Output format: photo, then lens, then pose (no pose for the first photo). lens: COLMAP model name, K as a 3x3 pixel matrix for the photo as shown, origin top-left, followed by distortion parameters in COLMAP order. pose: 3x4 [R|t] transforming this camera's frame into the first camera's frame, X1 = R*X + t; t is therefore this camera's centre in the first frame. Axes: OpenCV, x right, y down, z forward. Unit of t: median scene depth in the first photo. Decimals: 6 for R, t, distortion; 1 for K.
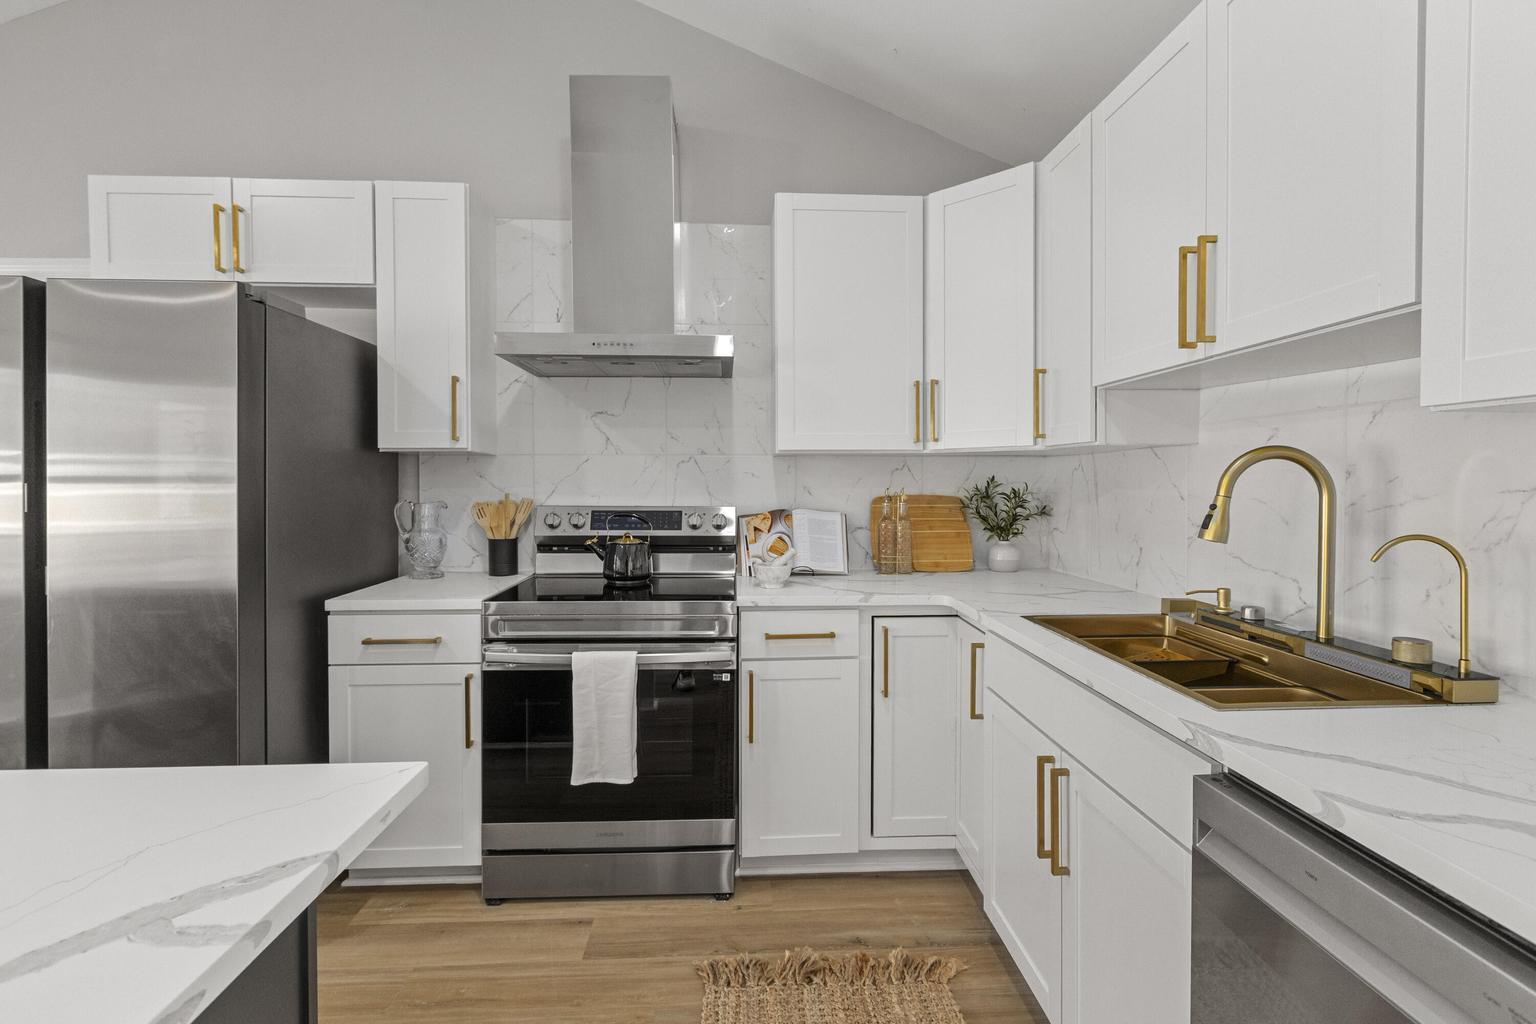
lens RADIAL K [[705.2, 0, 766.3], [0, 705.2, 477.4], [0, 0, 1]] dist [0.010904, 0.000239]
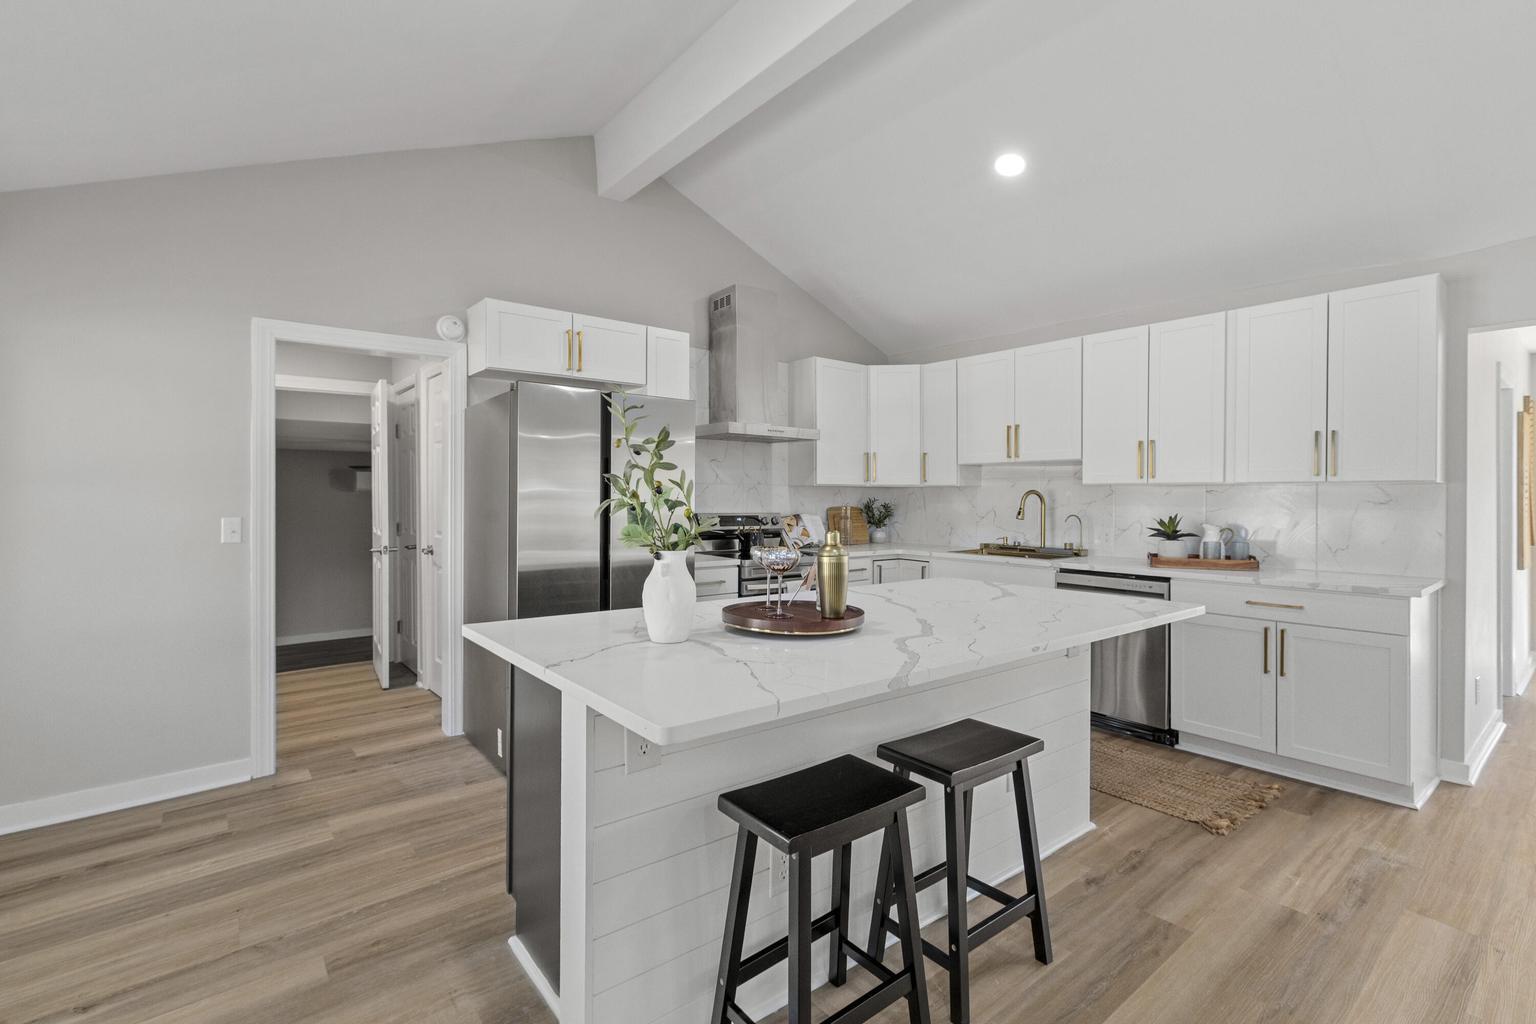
lens RADIAL K [[705.2, 0, 766.3], [0, 705.2, 477.4], [0, 0, 1]] dist [0.010904, 0.000239]
pose [[0.813285, 0.020861, 0.581491, -1.218923], [-0.008955, 0.999688, -0.023338, -0.009291], [-0.581796, 0.013773, 0.813218, -0.529638]]
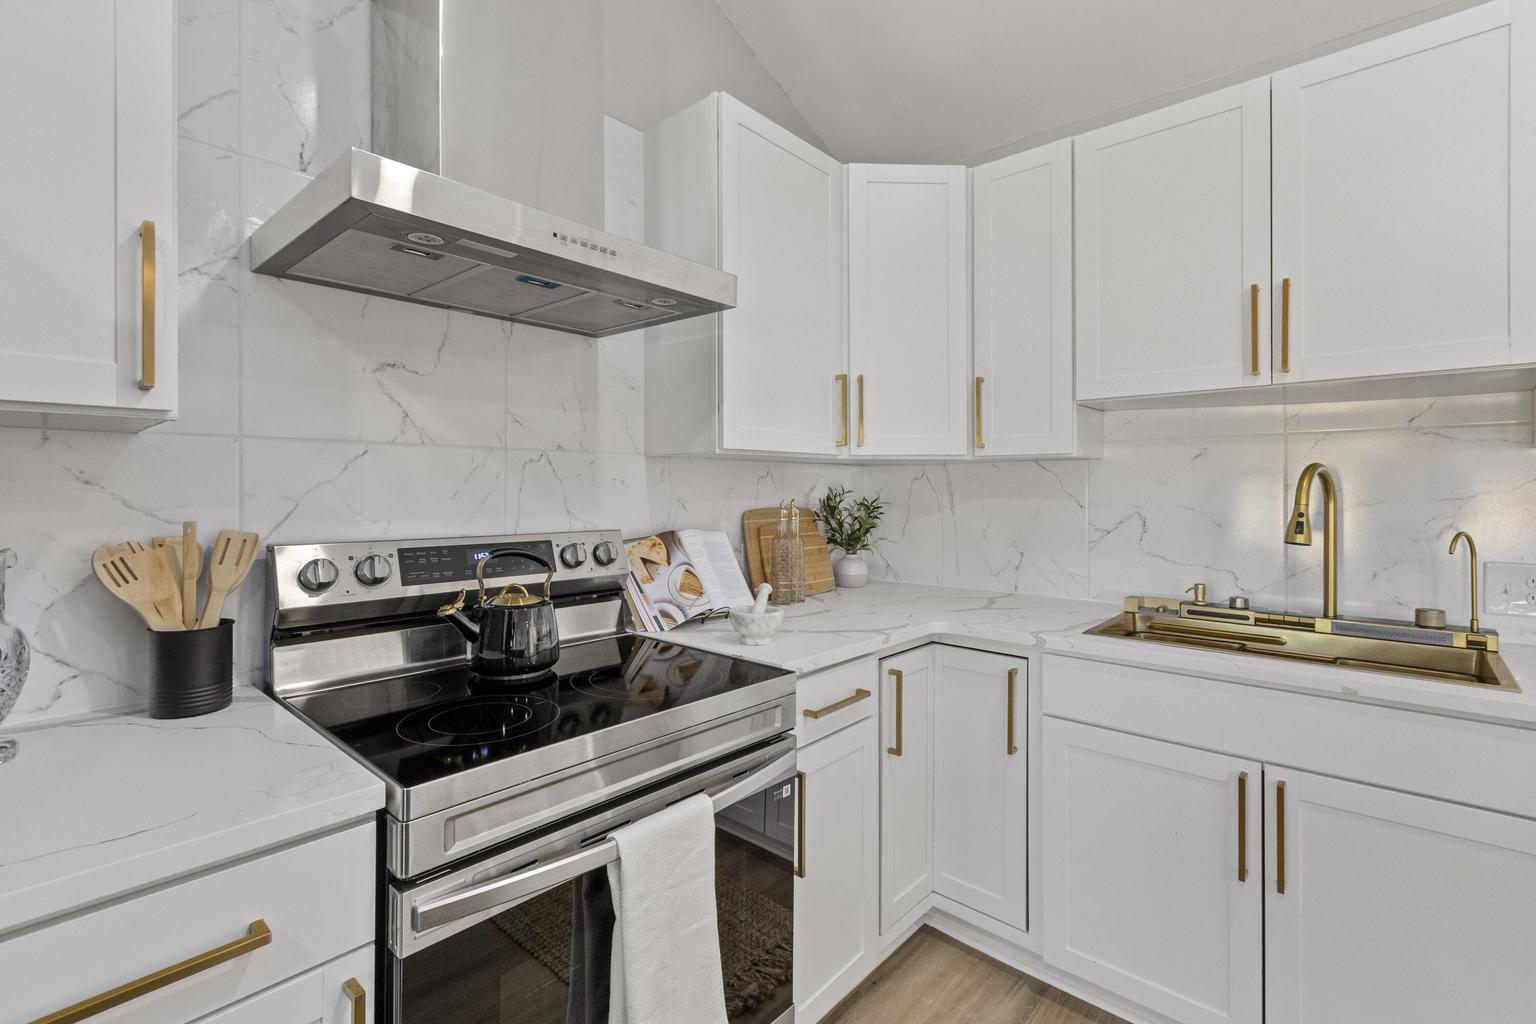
lens RADIAL K [[705.2, 0, 766.3], [0, 705.2, 477.4], [0, 0, 1]] dist [0.010904, 0.000239]
pose [[0.701645, 0.011218, 0.712438, -0.443378], [-0.003983, 0.999922, -0.011821, -0.001040], [-0.712515, 0.005456, 0.701635, 0.448936]]
